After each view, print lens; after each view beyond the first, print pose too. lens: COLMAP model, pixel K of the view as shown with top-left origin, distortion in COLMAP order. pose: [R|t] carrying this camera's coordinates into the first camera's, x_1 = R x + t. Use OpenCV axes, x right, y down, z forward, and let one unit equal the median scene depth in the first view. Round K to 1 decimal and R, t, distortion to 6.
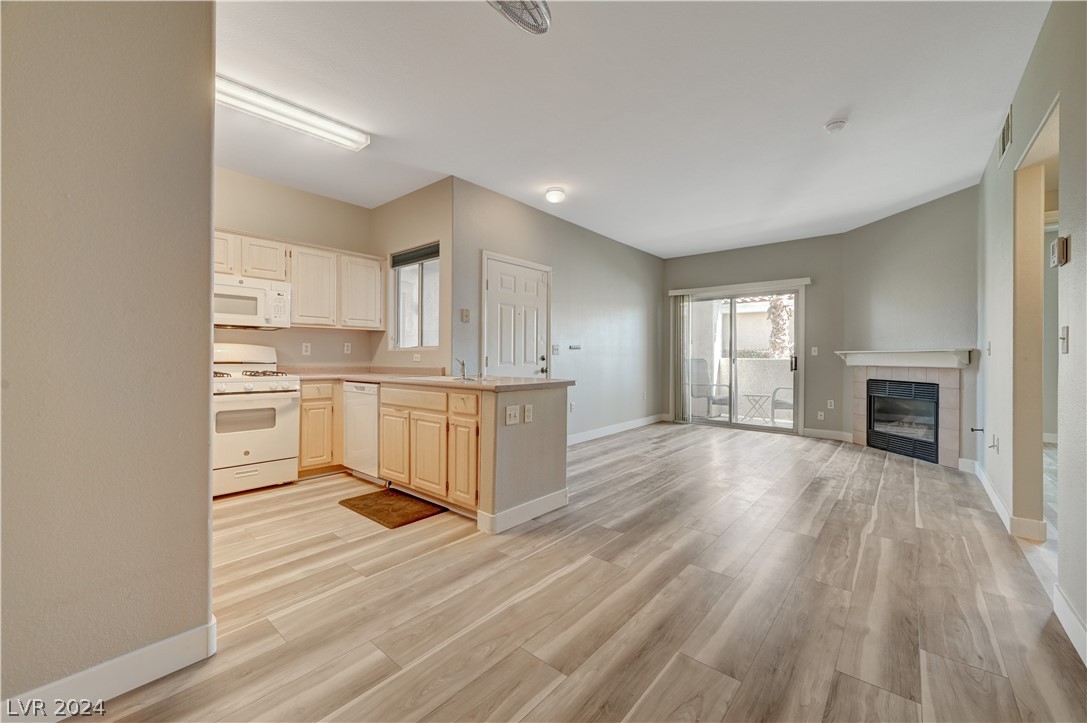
lens RADIAL K [[430.1, 0, 542.5], [0, 430.1, 357.4], [0, 0, 1]] dist [-0.001718, -0.000145]
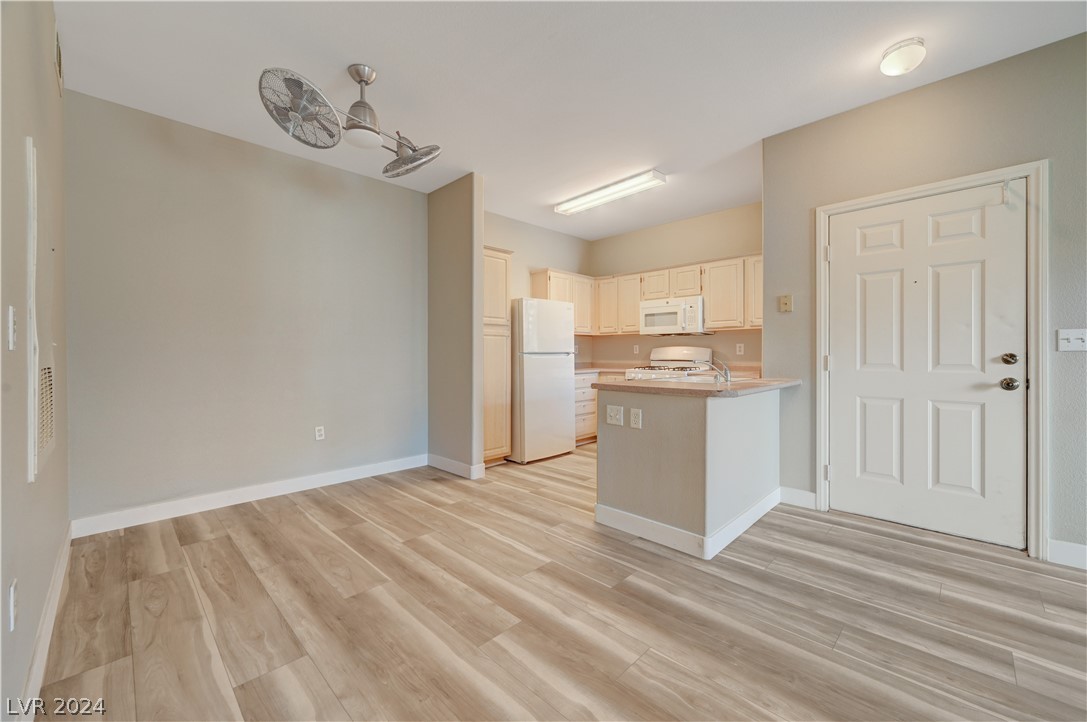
lens RADIAL K [[430.3, 0, 545.2], [0, 430.3, 354.0], [0, 0, 1]] dist [-0.001657, 0.000084]
pose [[-0.072015, -0.004848, -0.997392, 0.655115], [-0.000416, 0.999988, -0.004831, -0.001470], [0.997403, 0.000067, -0.072016, 0.640369]]
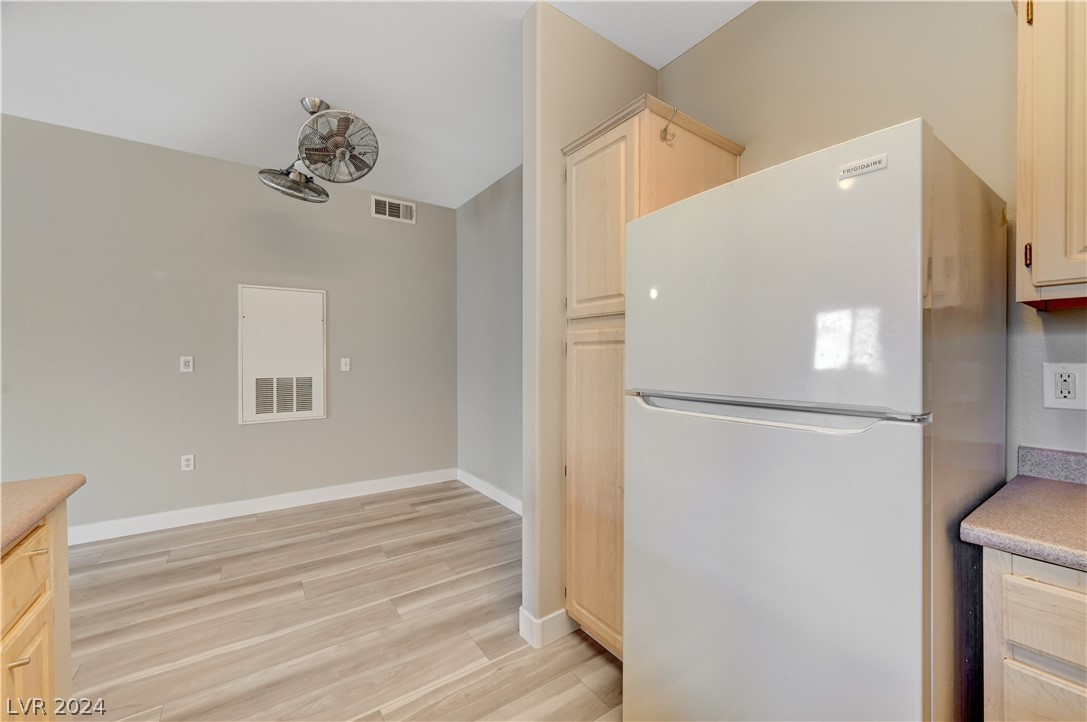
lens RADIAL K [[430.4, 0, 544.2], [0, 430.4, 358.3], [0, 0, 1]] dist [-0.001108, -0.000004]
pose [[-0.967731, -0.005672, 0.251923, -0.459555], [-0.003748, 0.999960, 0.008115, -0.039990], [-0.251959, 0.006909, -0.967713, 0.874895]]
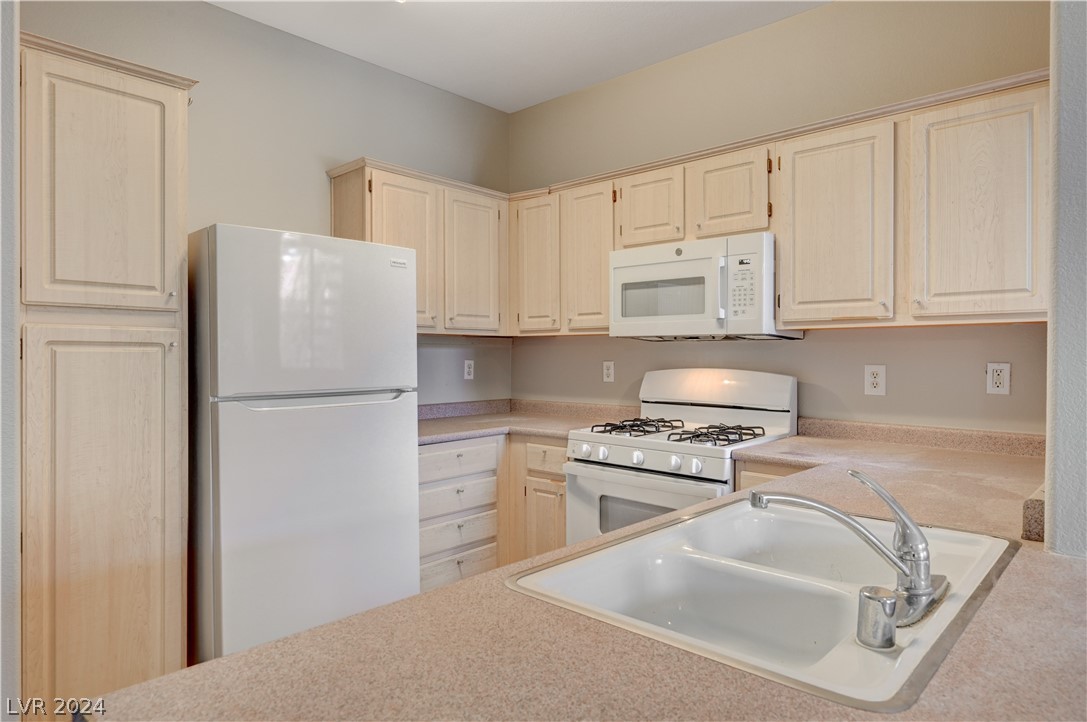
lens RADIAL K [[659.4, 0, 543.5], [0, 659.4, 358.7], [0, 0, 1]] dist [-0.000873, -0.000443]
pose [[-0.039226, 0.000206, -0.999230, 0.088099], [-0.003783, 0.999993, 0.000355, -0.042678], [0.999223, 0.003794, -0.039225, 0.789913]]
